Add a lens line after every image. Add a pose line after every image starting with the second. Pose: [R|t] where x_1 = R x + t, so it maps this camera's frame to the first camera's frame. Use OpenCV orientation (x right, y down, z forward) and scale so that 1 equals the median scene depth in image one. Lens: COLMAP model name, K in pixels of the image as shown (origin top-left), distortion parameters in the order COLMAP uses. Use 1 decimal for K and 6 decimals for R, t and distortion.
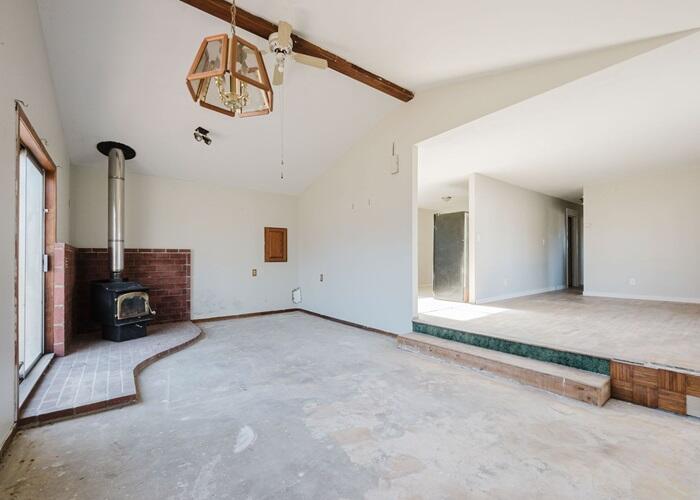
lens RADIAL K [[312.4, 0, 350.6], [0, 312.4, 255.7], [0, 0, 1]] dist [-0.000969, -0.000678]
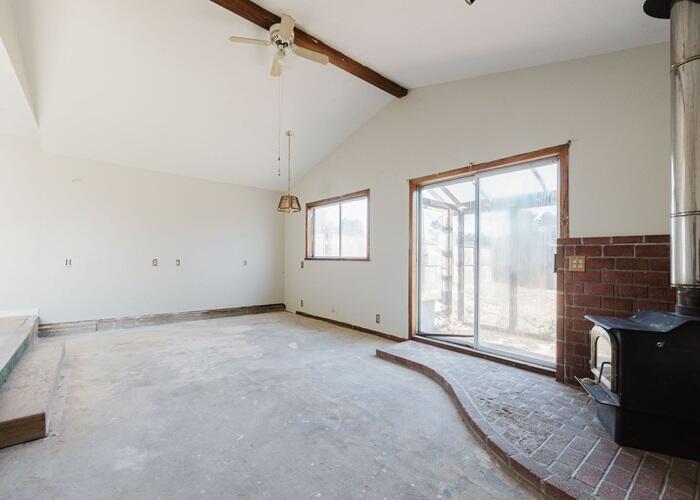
lens RADIAL K [[312.4, 0, 349.3], [0, 312.4, 253.6], [0, 0, 1]] dist [-0.000969, -0.000678]
pose [[-0.998927, -0.005349, -0.045995, -0.413677], [-0.004194, 0.999674, -0.025176, 0.025143], [0.046115, -0.024956, -0.998624, 2.093847]]
